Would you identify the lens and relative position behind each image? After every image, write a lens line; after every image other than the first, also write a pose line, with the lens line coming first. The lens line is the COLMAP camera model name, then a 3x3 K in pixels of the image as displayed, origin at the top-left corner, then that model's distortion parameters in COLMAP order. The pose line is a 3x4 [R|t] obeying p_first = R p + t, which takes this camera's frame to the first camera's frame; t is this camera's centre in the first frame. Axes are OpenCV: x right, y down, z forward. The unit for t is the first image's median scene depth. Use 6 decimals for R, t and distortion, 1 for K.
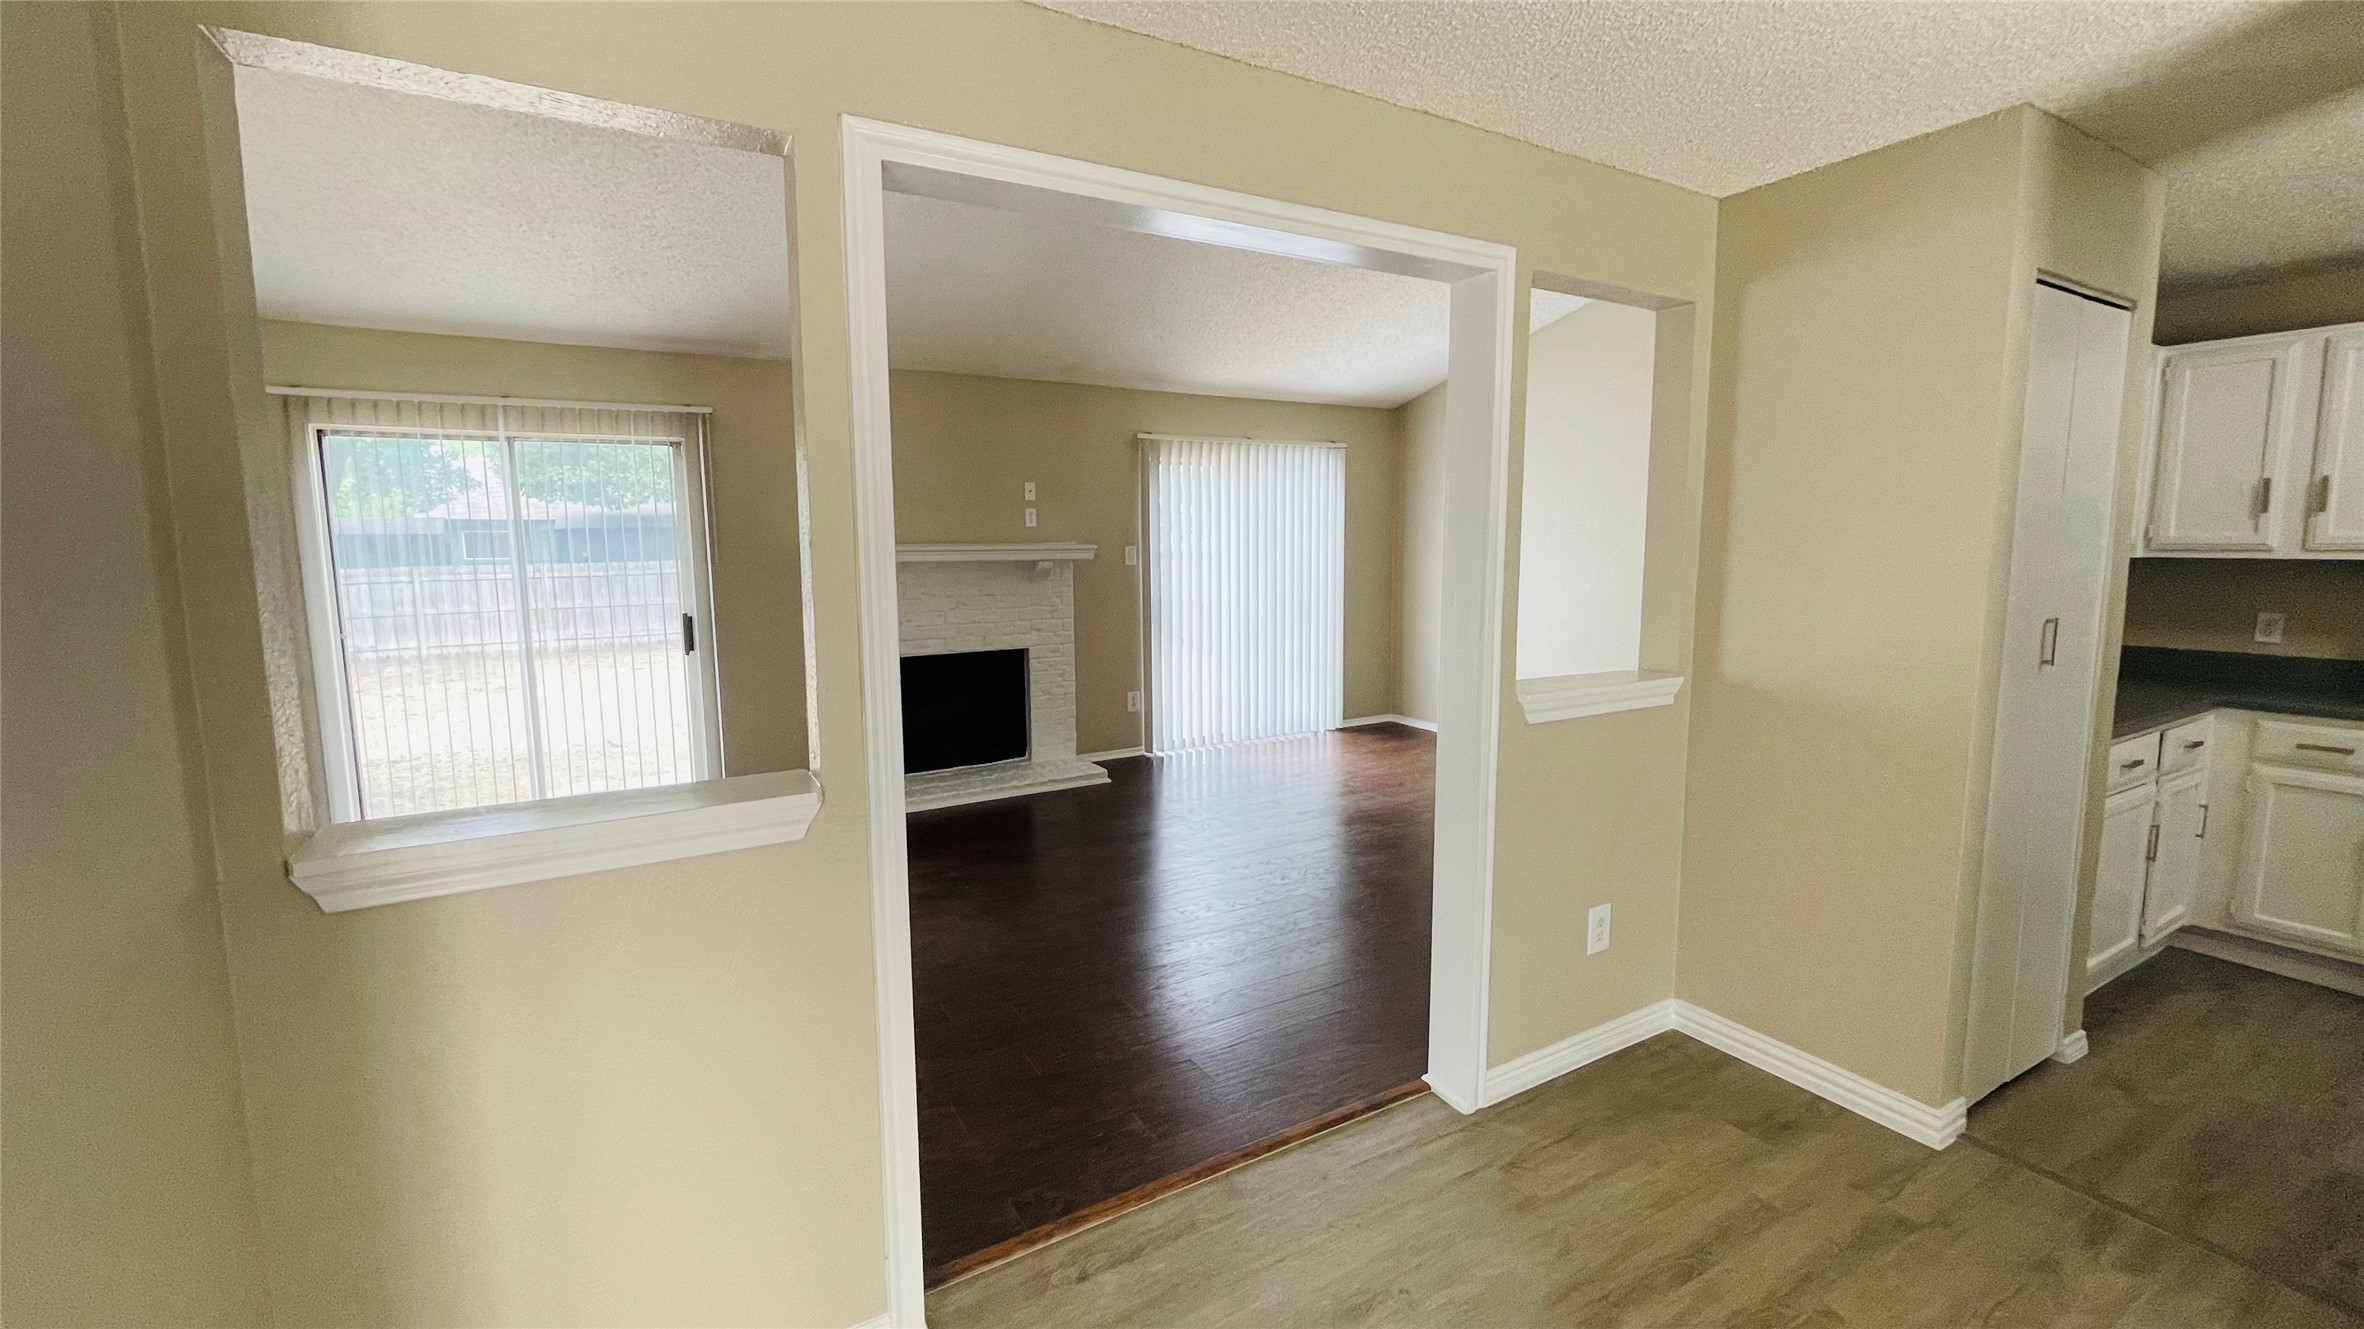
lens RADIAL K [[955.7, 0, 1185.2], [0, 955.7, 651.3], [0, 0, 1]] dist [-0.001188, -0.000252]
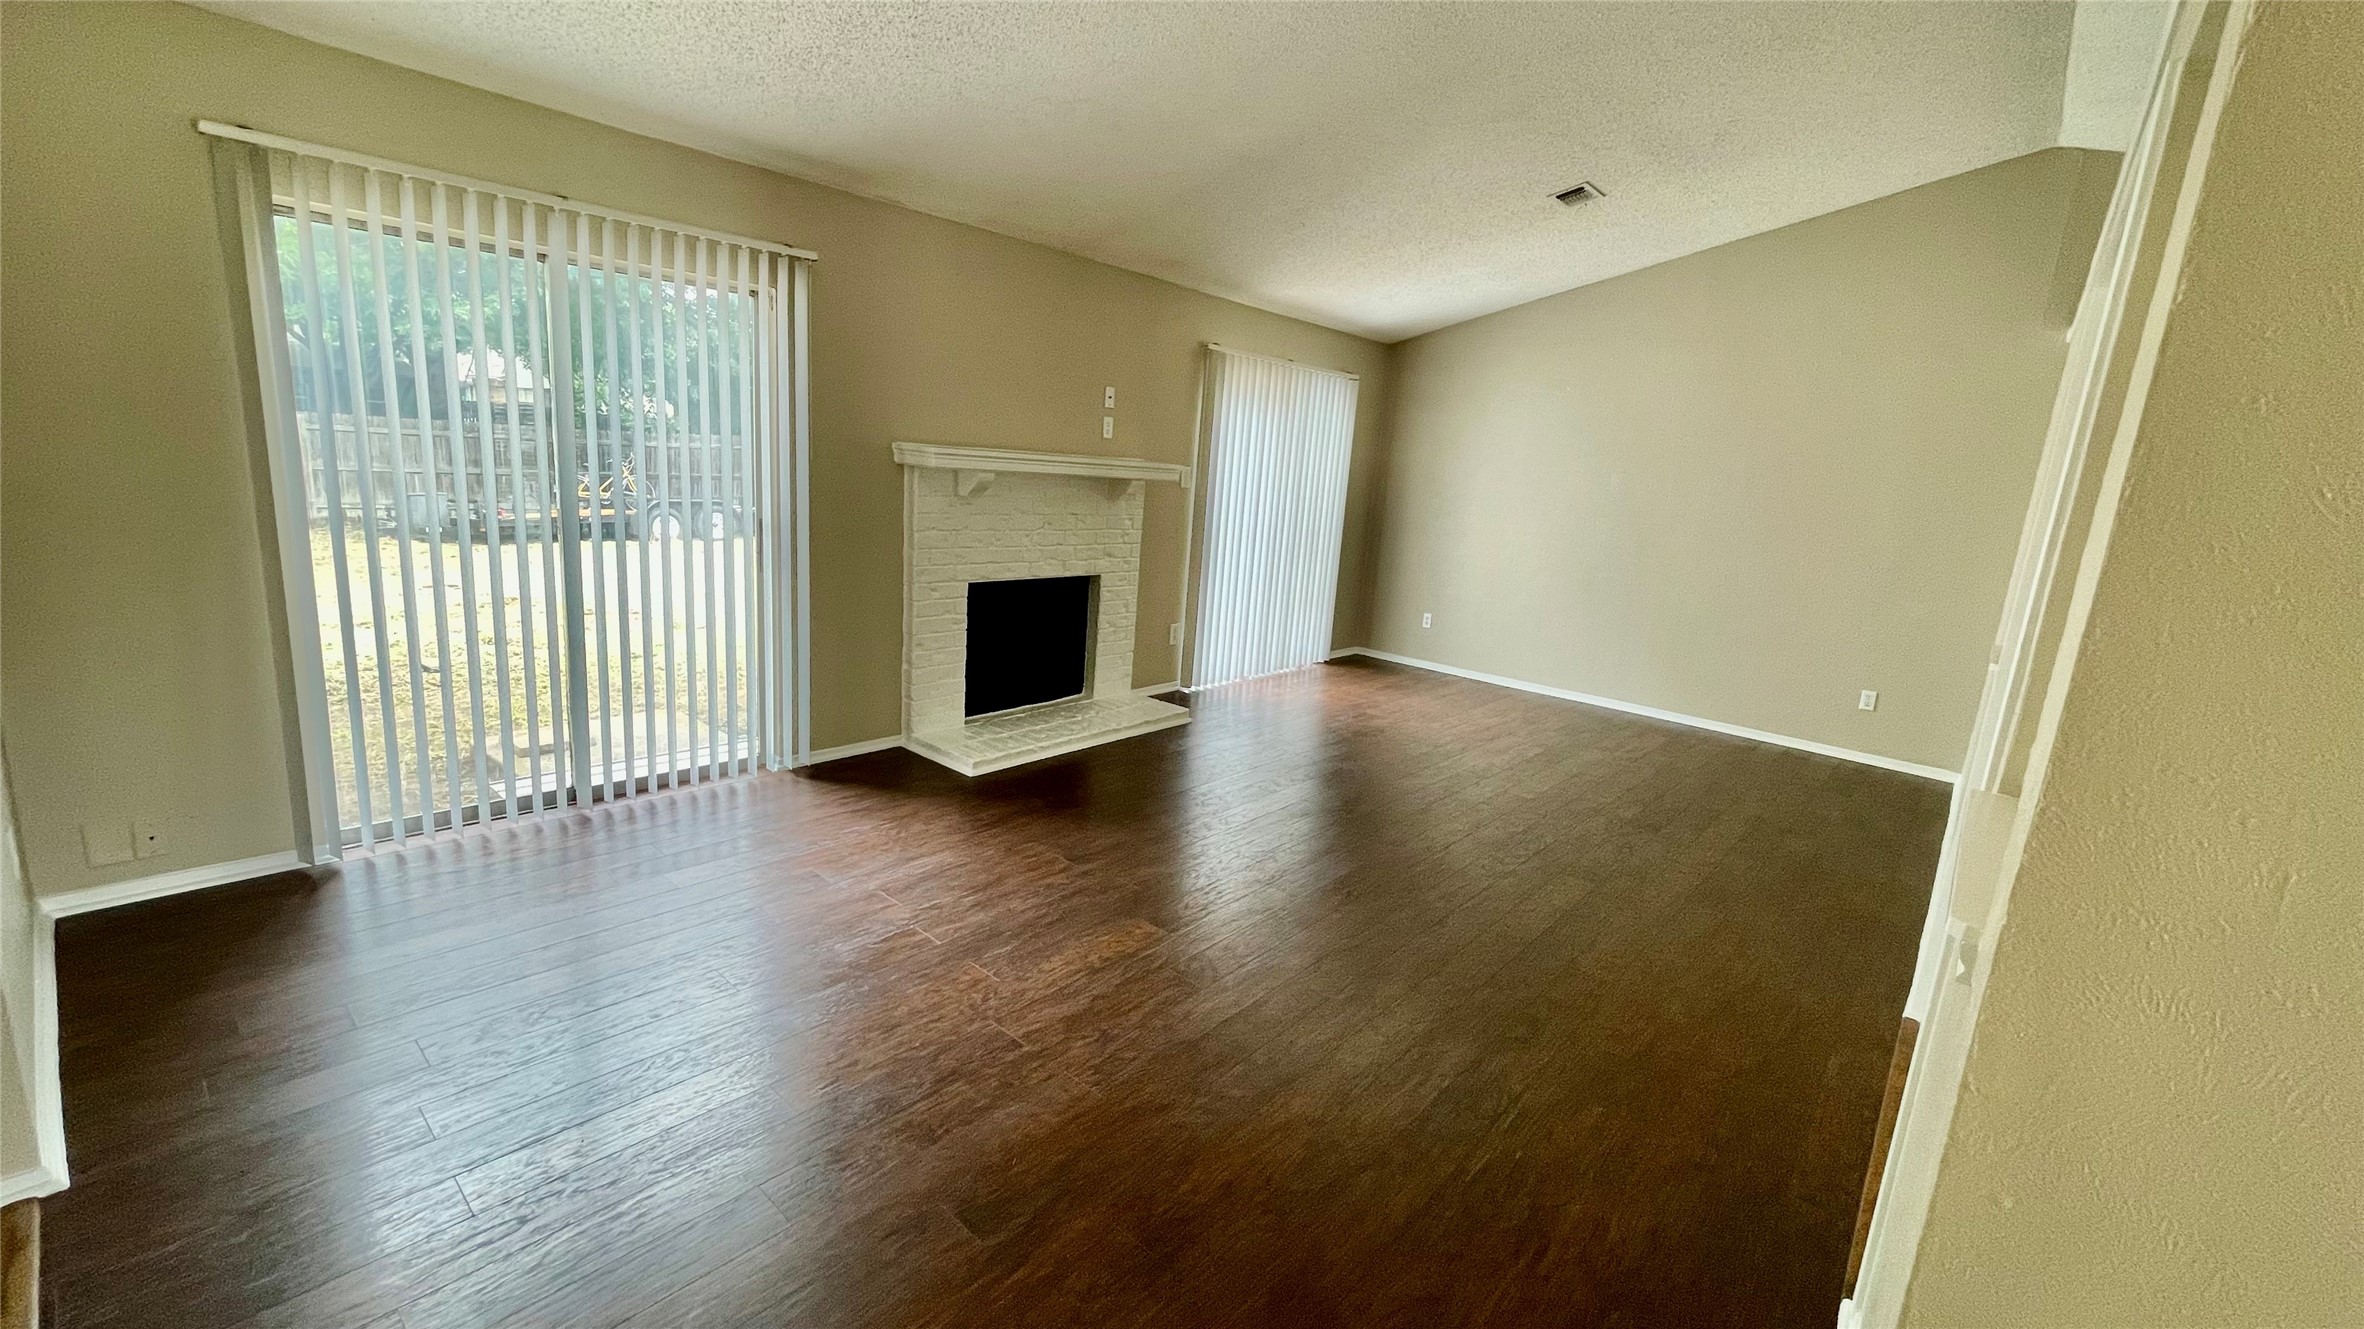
lens RADIAL K [[960.6, 0, 1186.1], [0, 960.6, 652.8], [0, 0, 1]] dist [0.001074, 0.000257]
pose [[0.940652, 0.012769, 0.339133, -0.554323], [-0.045316, 0.995069, 0.088227, -0.019416], [-0.336334, -0.098359, 0.936592, 0.169350]]
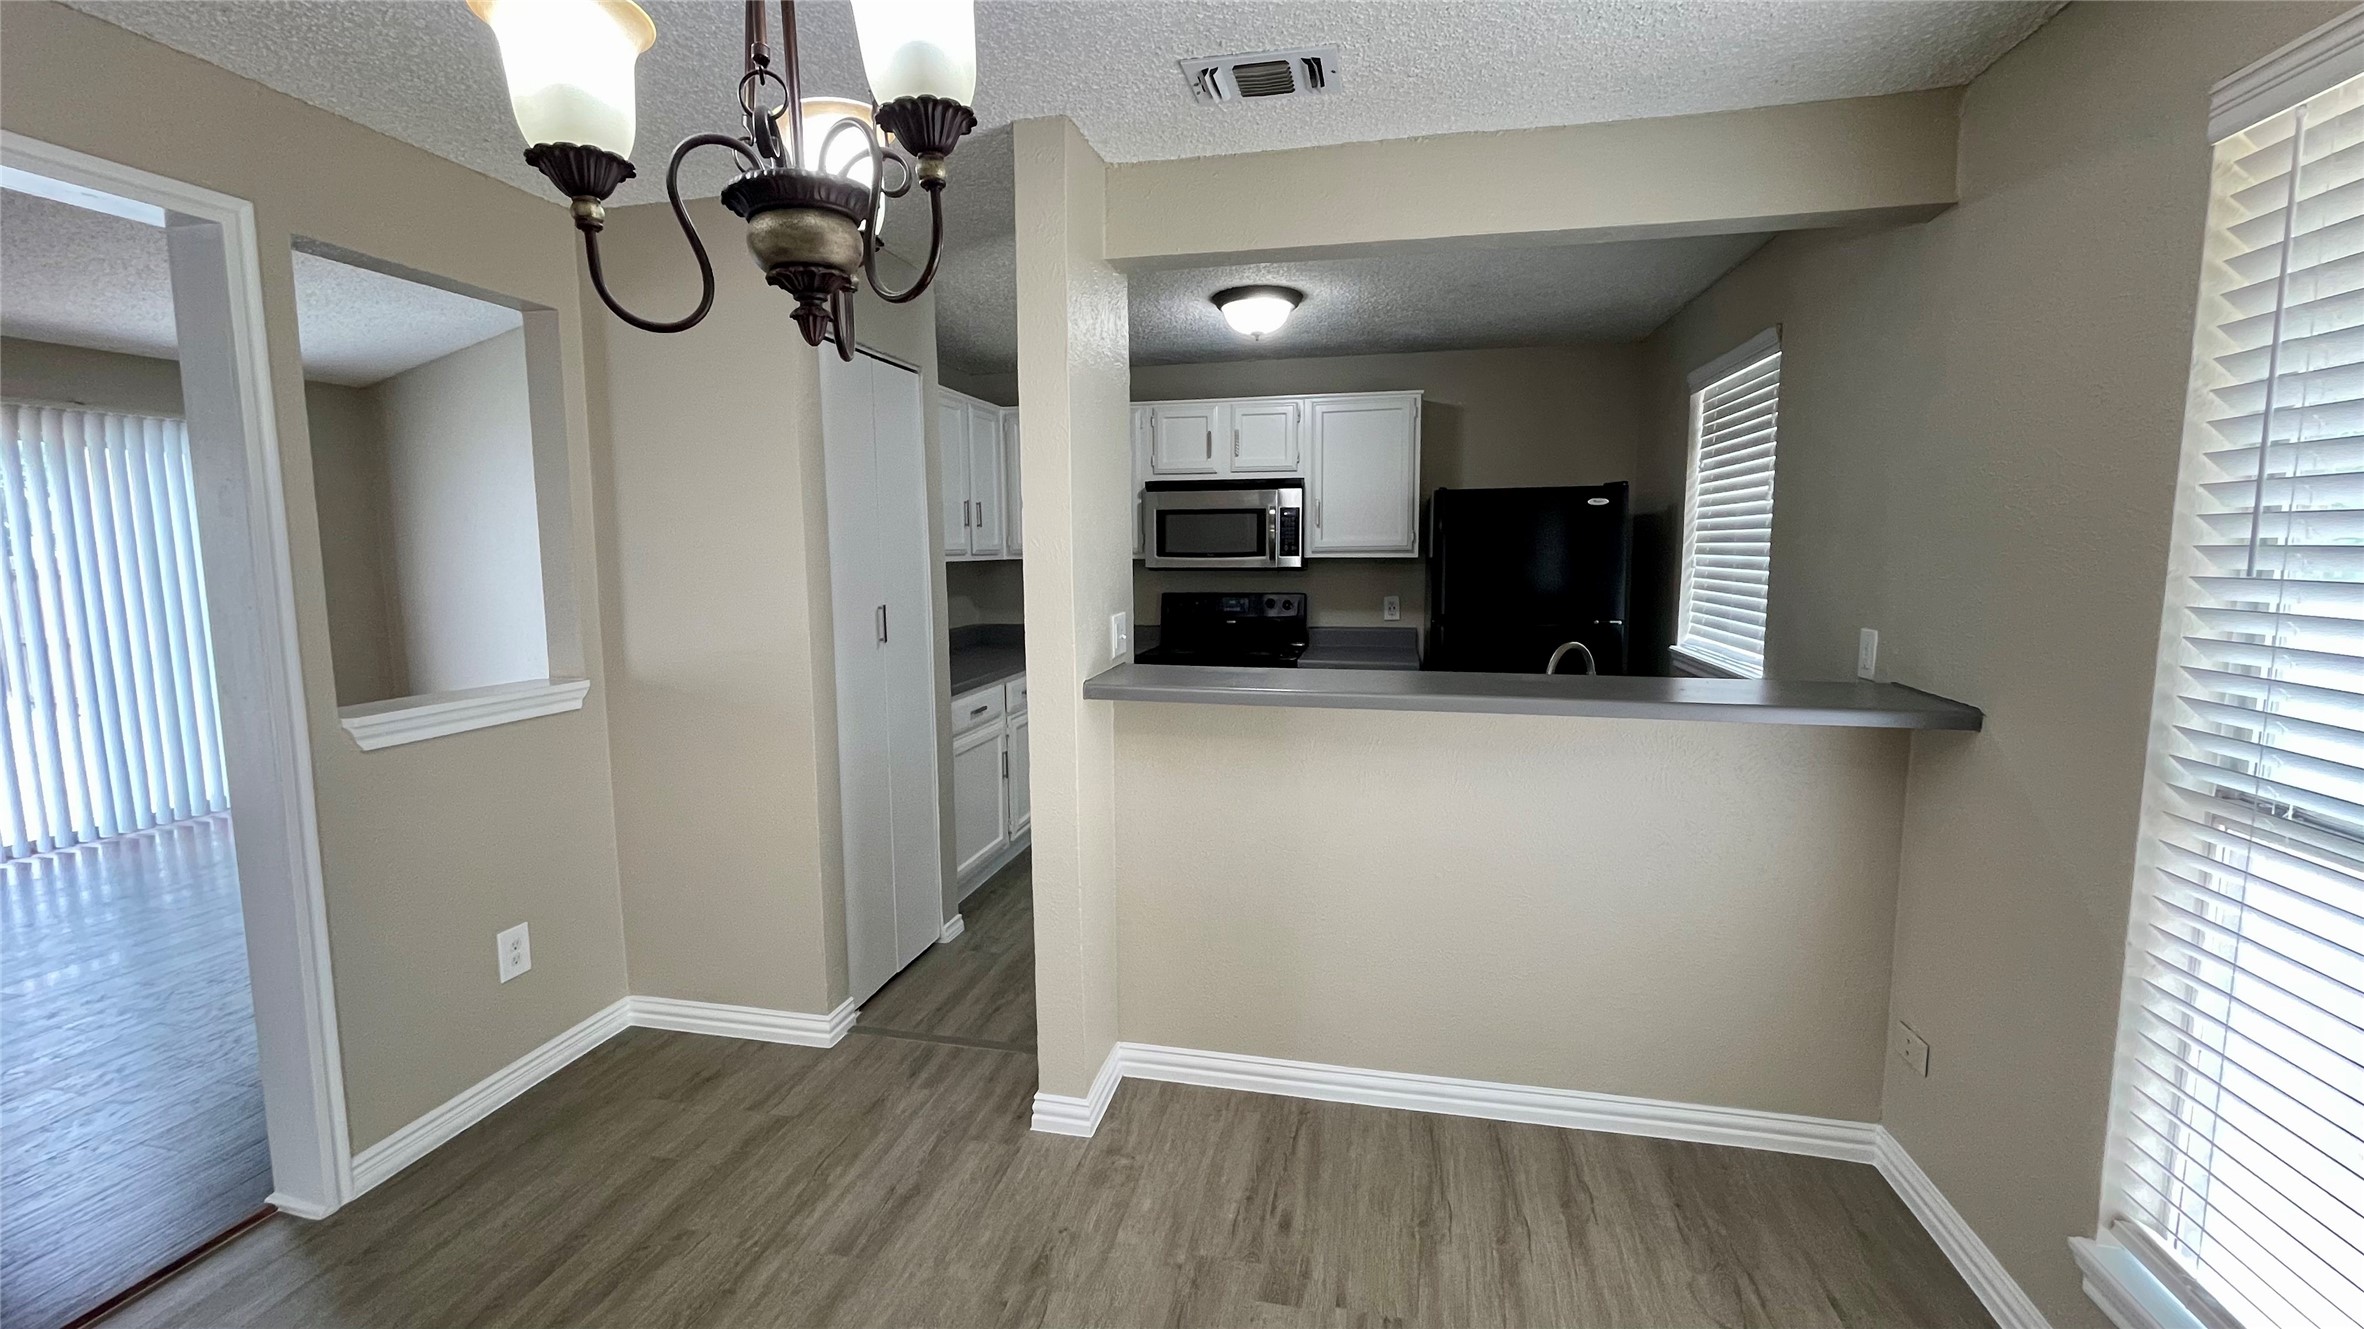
lens RADIAL K [[955.7, 0, 1185.2], [0, 955.7, 651.3], [0, 0, 1]] dist [-0.001188, -0.000252]
pose [[0.670477, -0.080295, 0.737573, 0.127546], [0.088400, 0.995690, 0.028036, 0.014953], [-0.736645, 0.046404, 0.674685, -0.092003]]
